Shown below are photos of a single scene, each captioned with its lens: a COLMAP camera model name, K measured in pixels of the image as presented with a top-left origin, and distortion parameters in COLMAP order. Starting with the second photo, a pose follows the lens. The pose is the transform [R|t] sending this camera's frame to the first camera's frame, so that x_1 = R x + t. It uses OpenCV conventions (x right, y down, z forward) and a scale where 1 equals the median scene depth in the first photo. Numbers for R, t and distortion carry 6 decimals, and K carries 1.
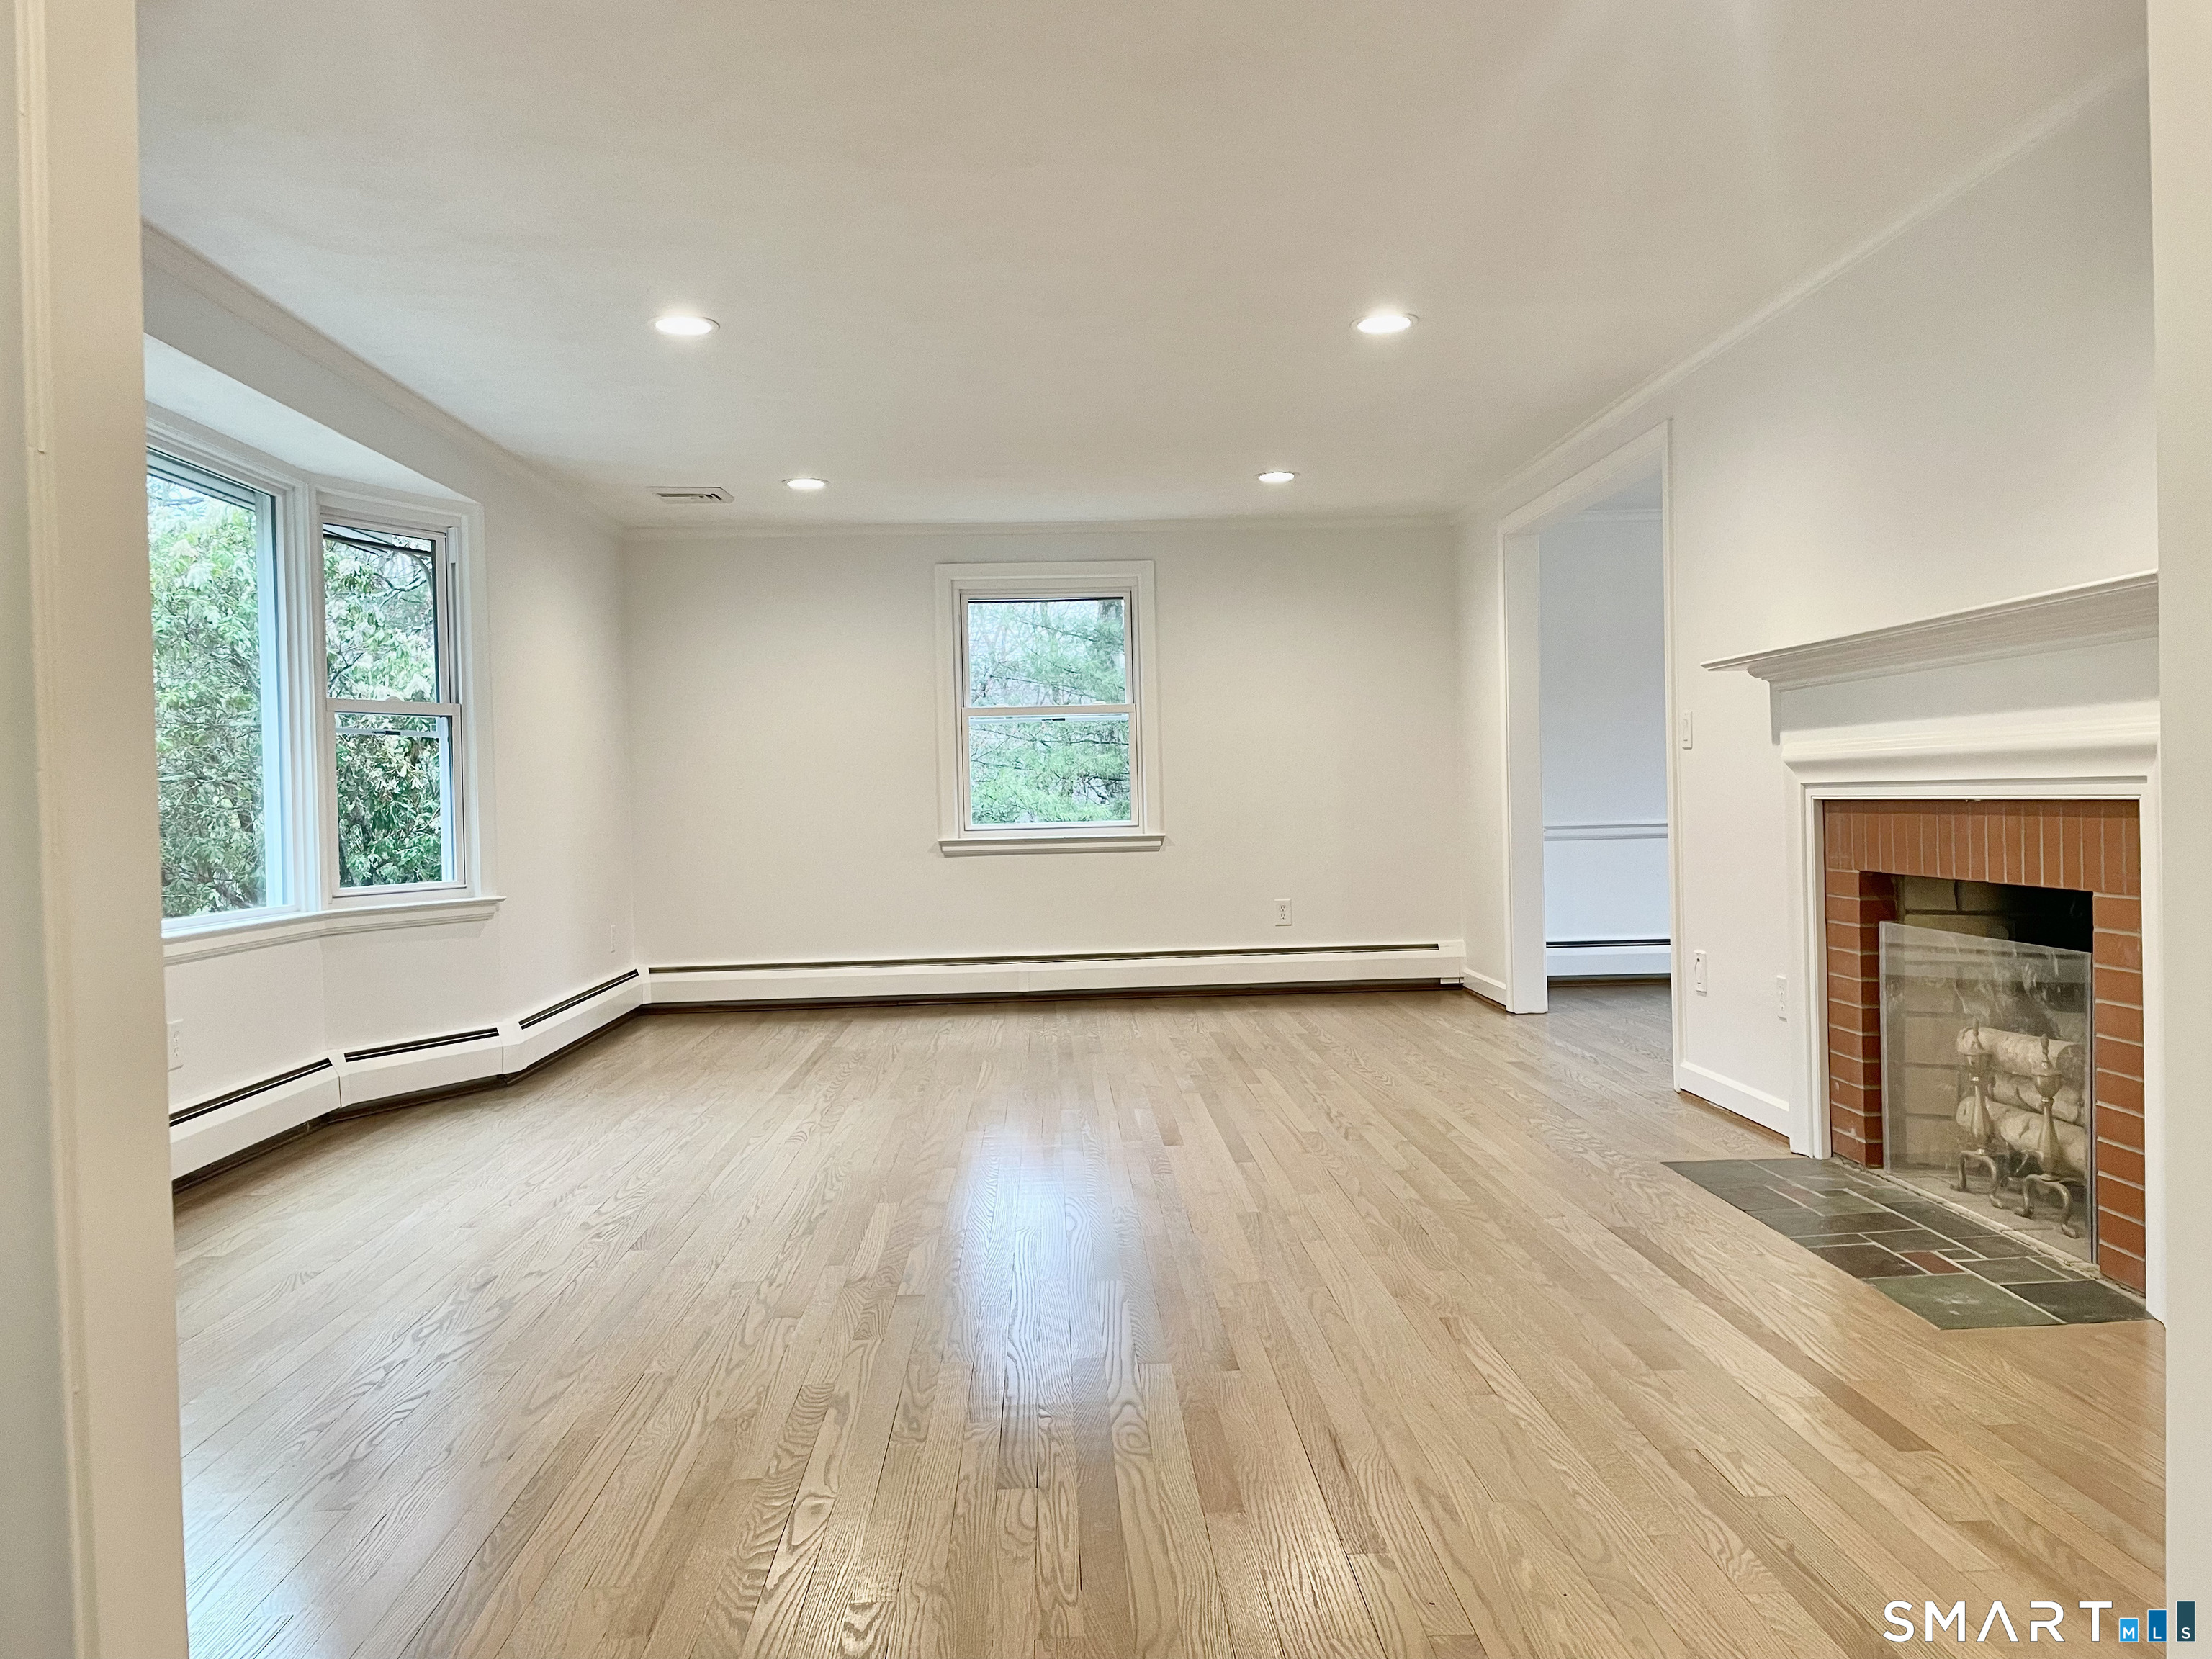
lens RADIAL K [[1682.2, 0, 1111.1], [0, 1682.2, 830.7], [0, 0, 1]] dist [0.060565, -0.002816]
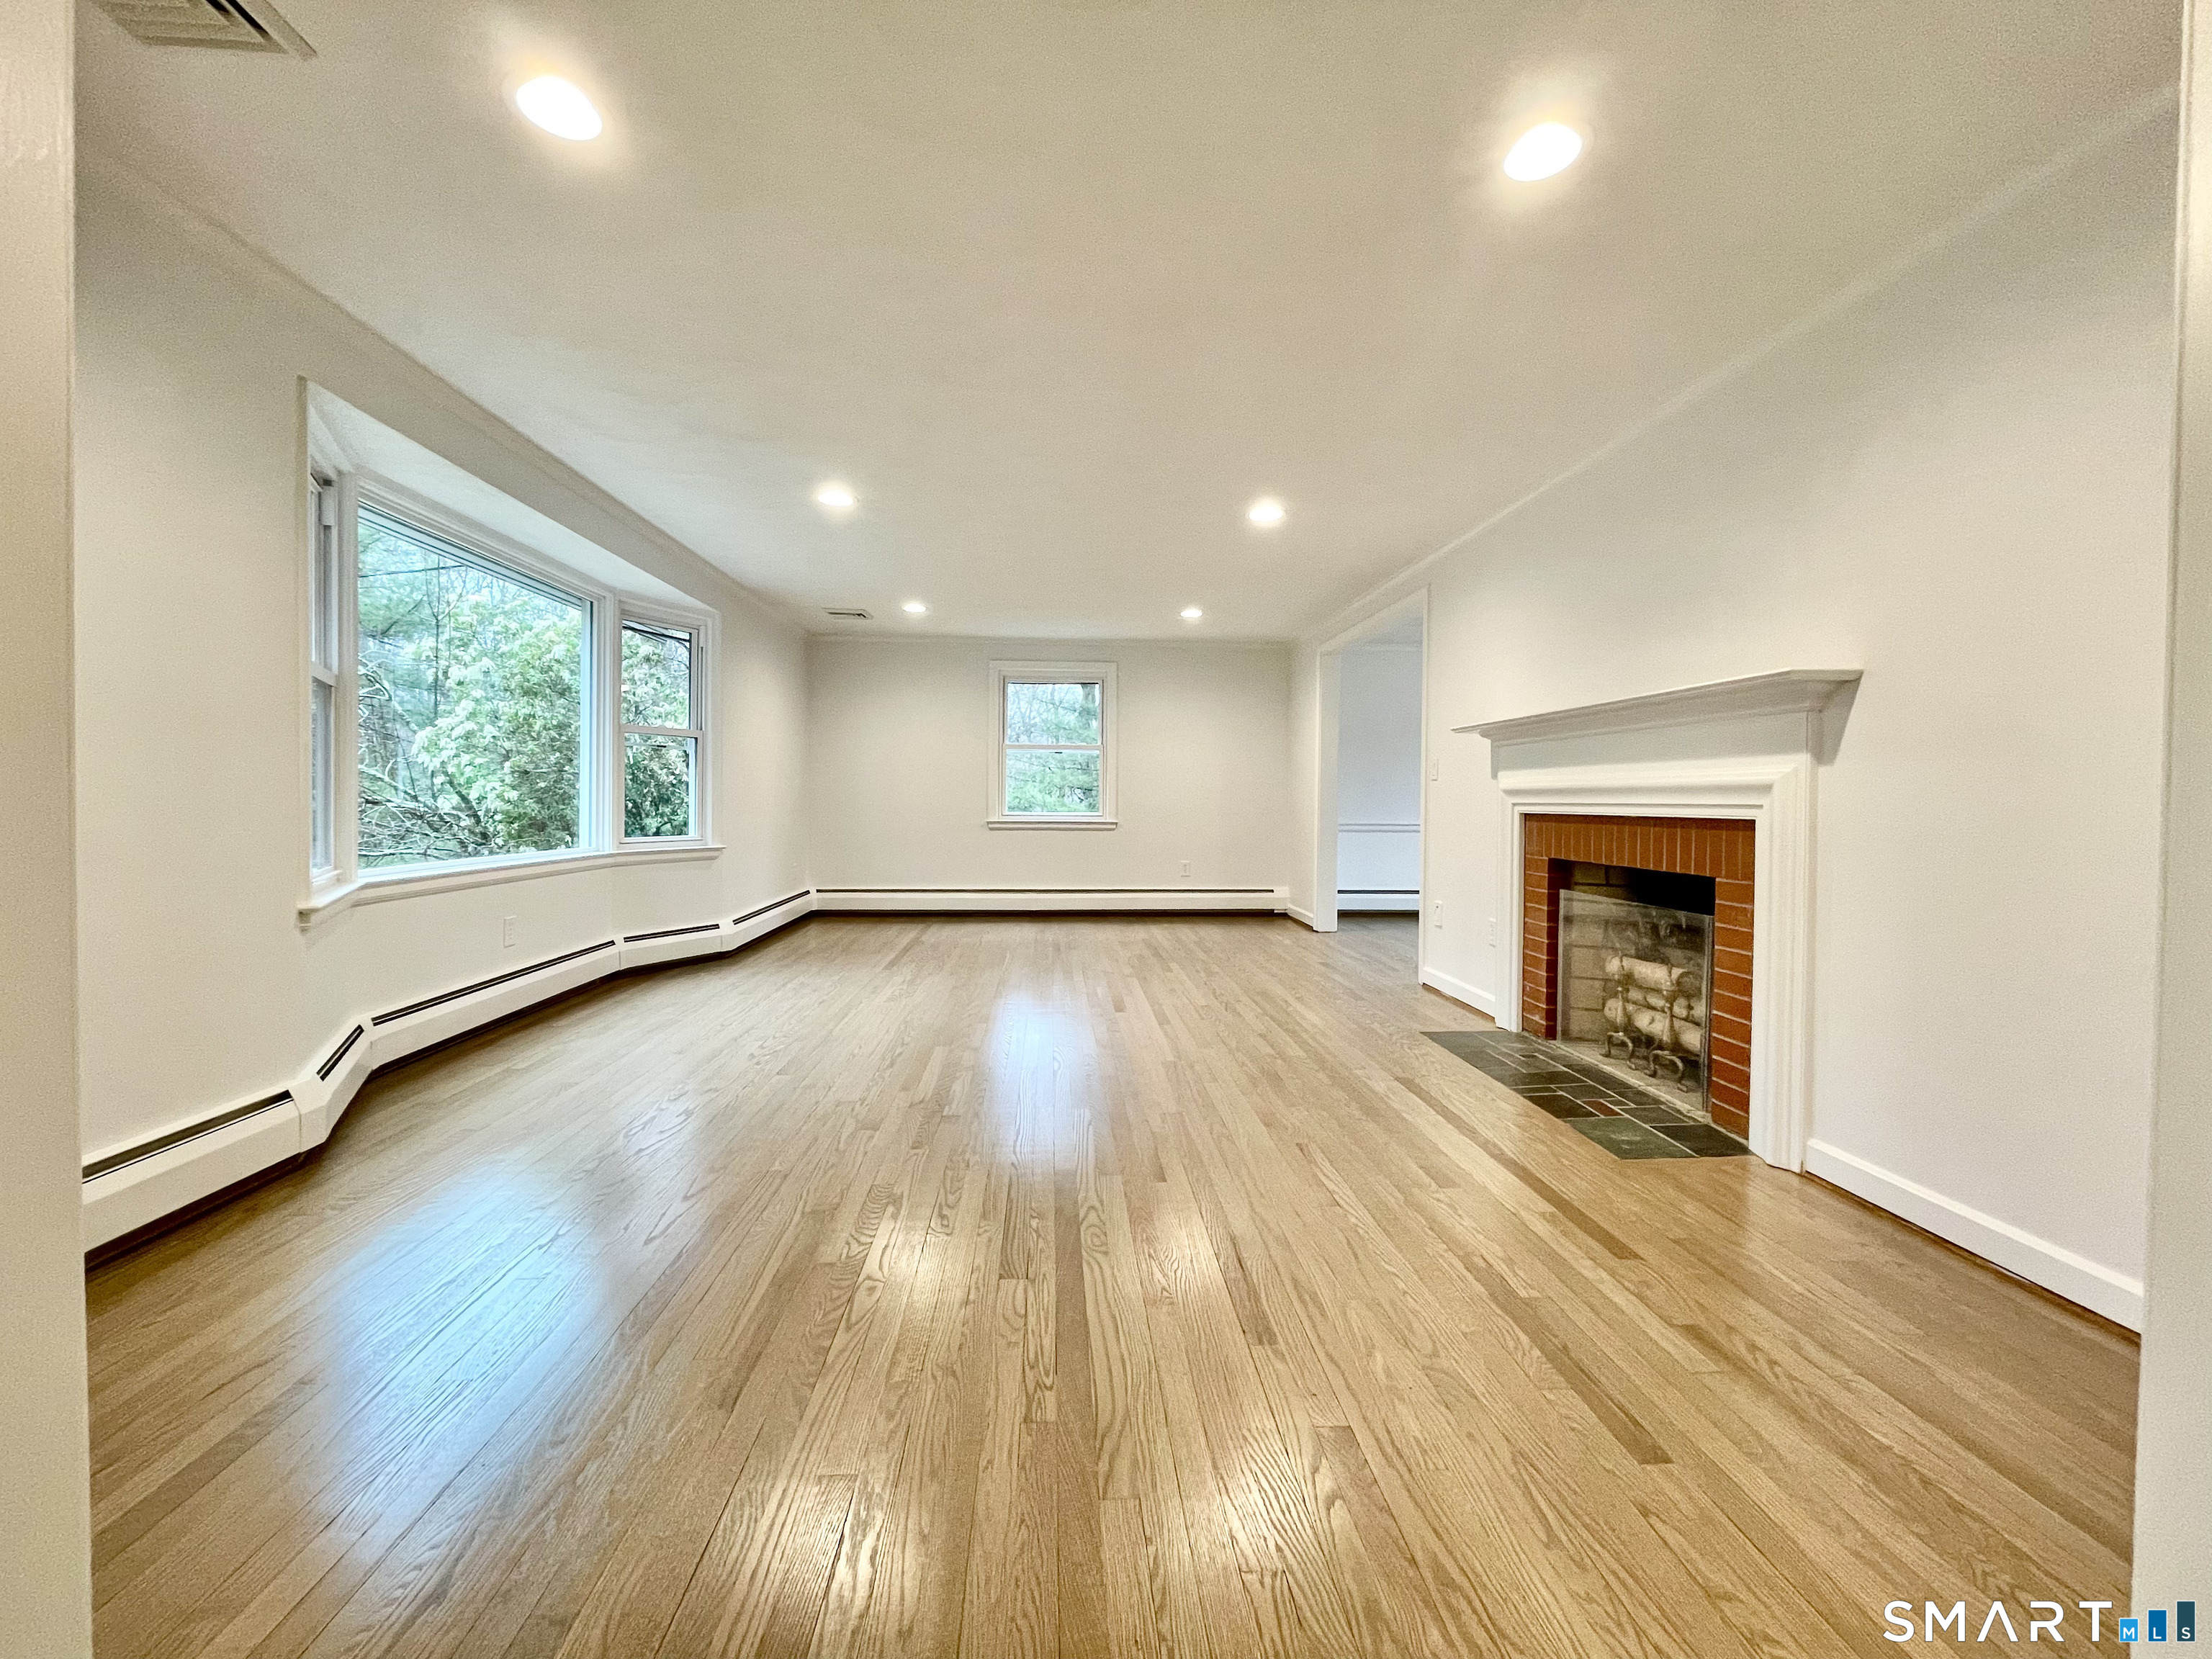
lens RADIAL K [[891.5, 0, 1114.9], [0, 891.5, 811.3], [0, 0, 1]] dist [0.001921, 0.000251]
pose [[0.998904, 0.032123, 0.034029, -0.005227], [-0.031846, 0.999455, -0.008643, -0.000250], [-0.034288, 0.007549, 0.999383, 0.154284]]
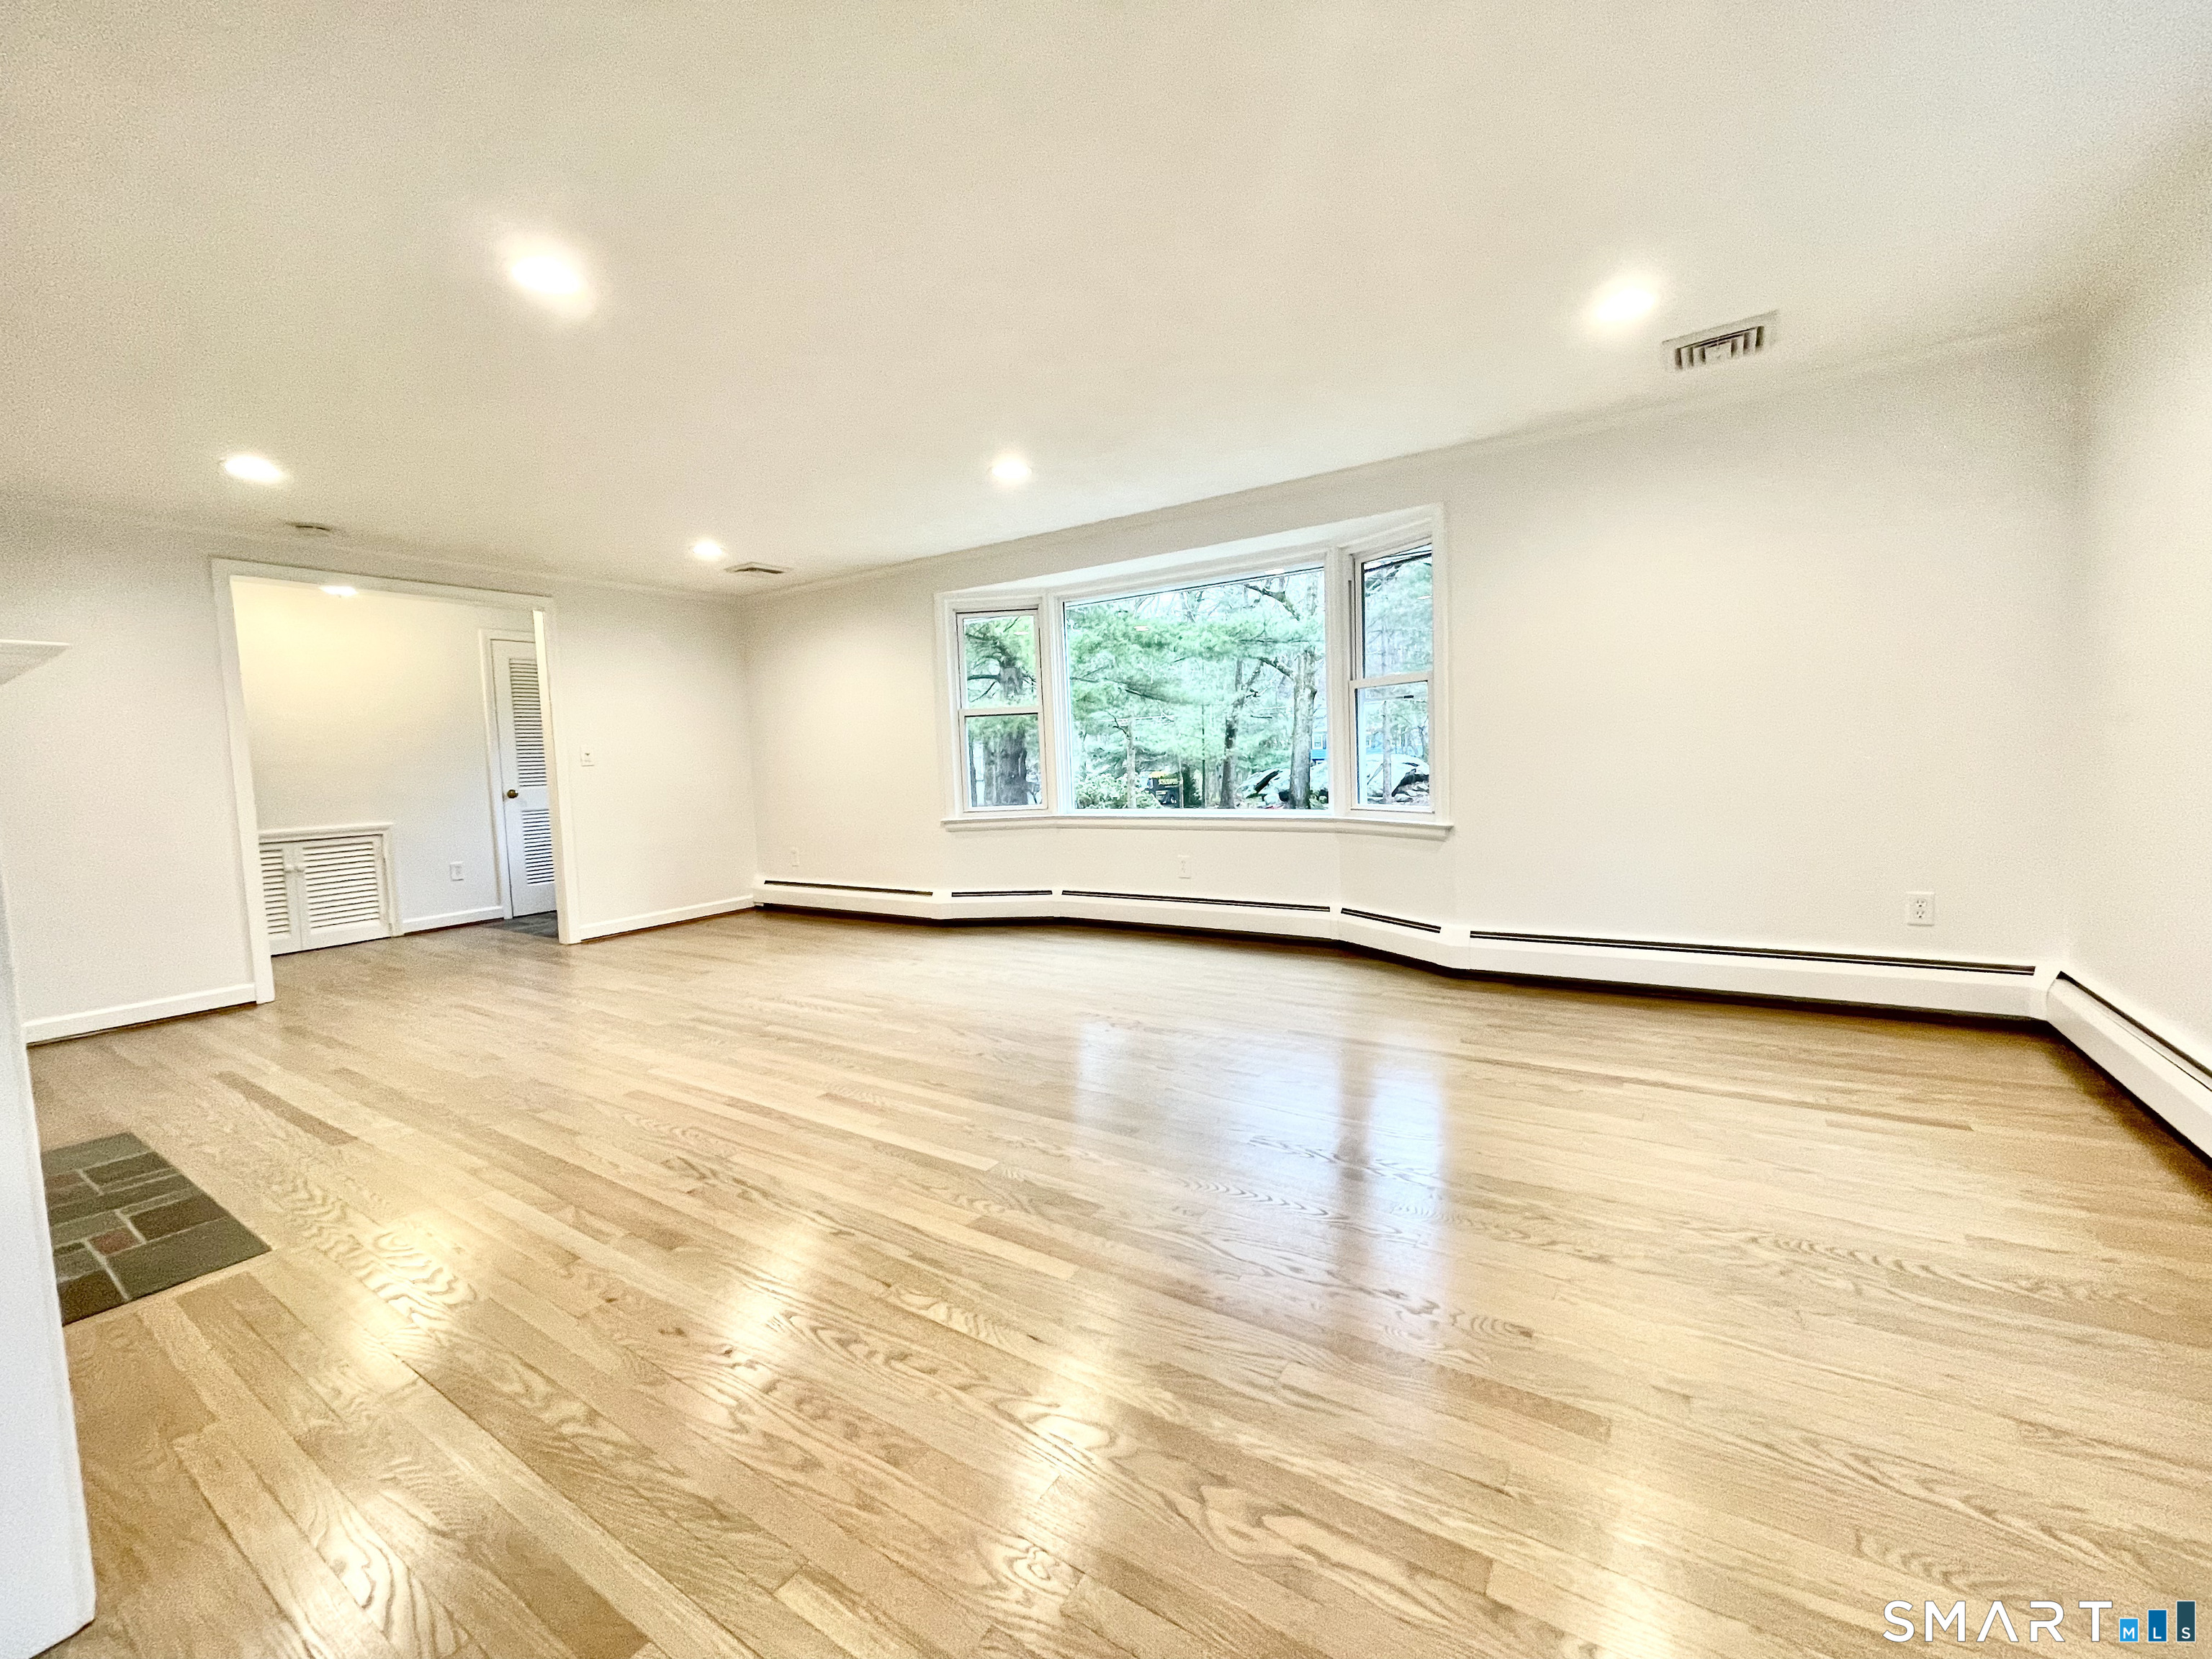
lens RADIAL K [[891.5, 0, 1092.1], [0, 891.5, 826.5], [0, 0, 1]] dist [0.001921, 0.000251]
pose [[-0.586154, 0.112827, -0.802305, 0.443732], [0.037775, 0.992985, 0.112044, -0.058521], [0.809319, 0.035368, -0.586304, 1.693795]]
